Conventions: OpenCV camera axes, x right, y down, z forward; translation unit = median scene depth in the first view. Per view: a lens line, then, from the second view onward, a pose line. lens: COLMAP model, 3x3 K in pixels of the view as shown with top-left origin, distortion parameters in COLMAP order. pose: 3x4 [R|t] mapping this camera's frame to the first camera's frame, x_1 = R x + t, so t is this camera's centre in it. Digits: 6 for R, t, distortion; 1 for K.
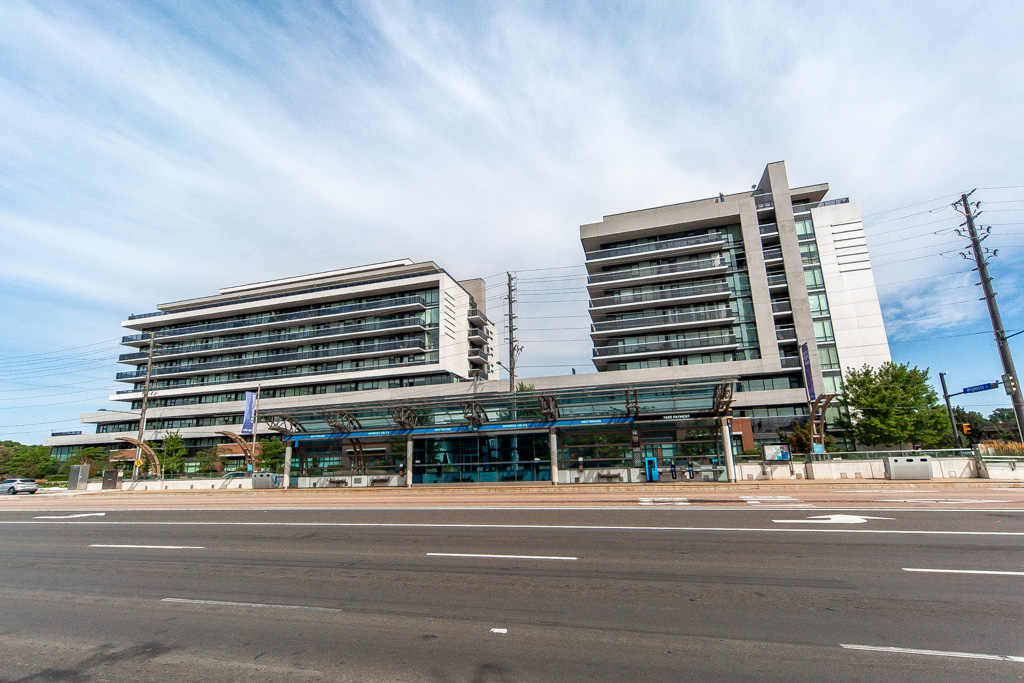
lens RADIAL K [[440.6, 0, 513.0], [0, 440.6, 362.3], [0, 0, 1]] dist [0.000598, 0.000029]
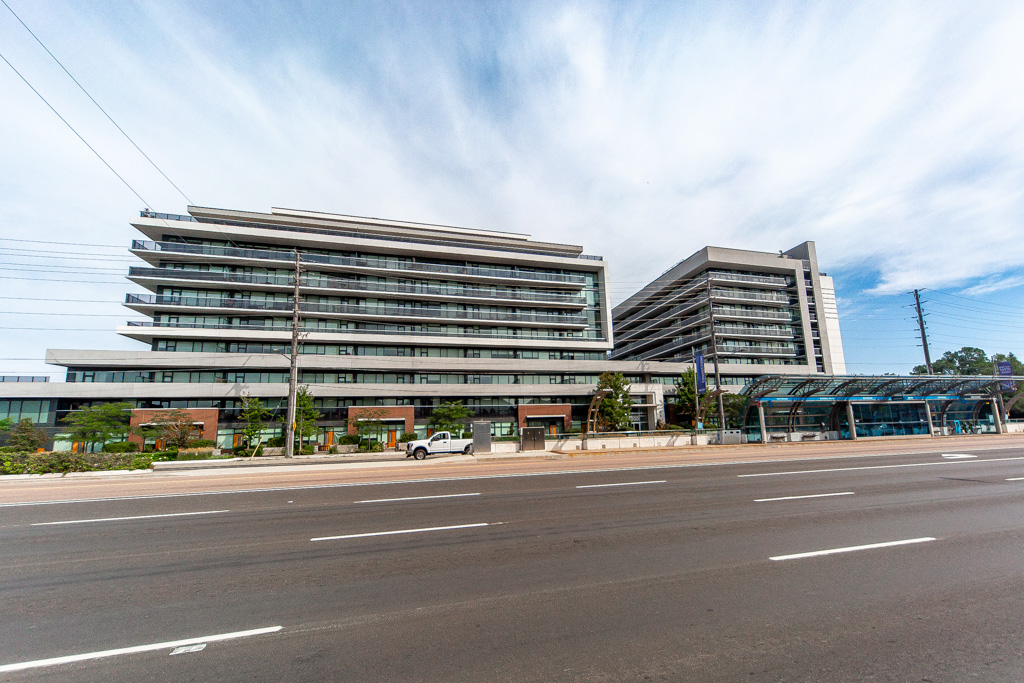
lens RADIAL K [[400.0, 0, 513.4], [0, 400.0, 369.9], [0, 0, 1]] dist [0.002914, 0.000116]
pose [[0.860197, 0.085585, 0.502729, -0.821800], [-0.109538, 0.993815, 0.018236, 0.075296], [-0.498059, -0.070754, 0.864252, 0.218366]]
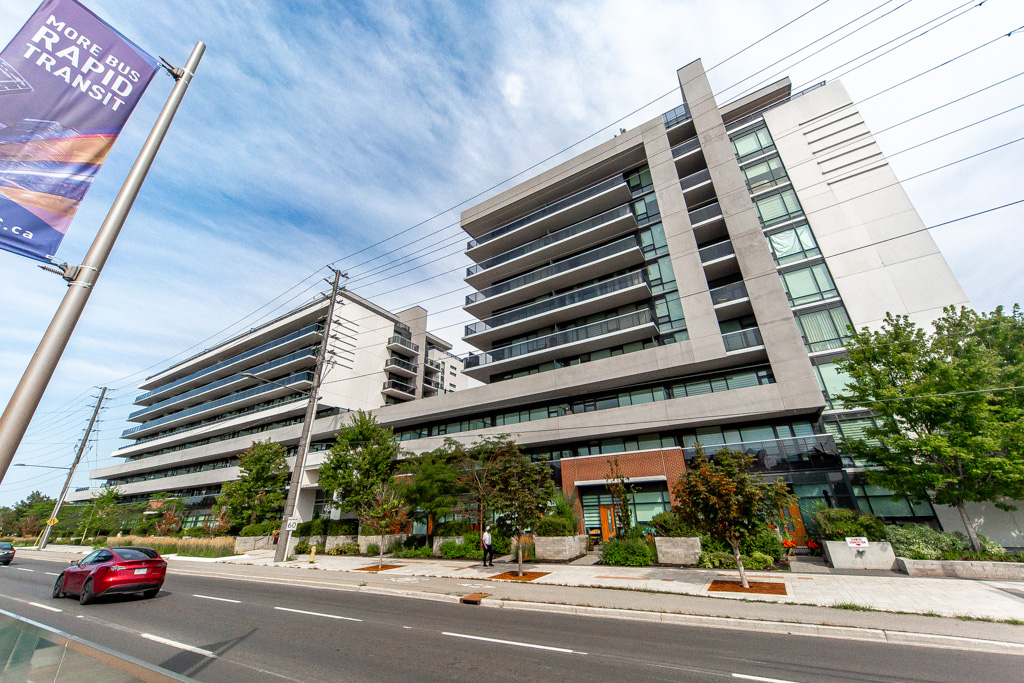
lens RADIAL K [[381.4, 0, 512.0], [0, 381.4, 341.5], [0, 0, 1]] dist [0.002009, 0.000139]
pose [[0.964733, -0.103212, -0.242152, 0.350803], [0.054155, 0.978067, -0.201126, 0.061104], [0.257599, 0.180919, 0.949163, 0.359713]]
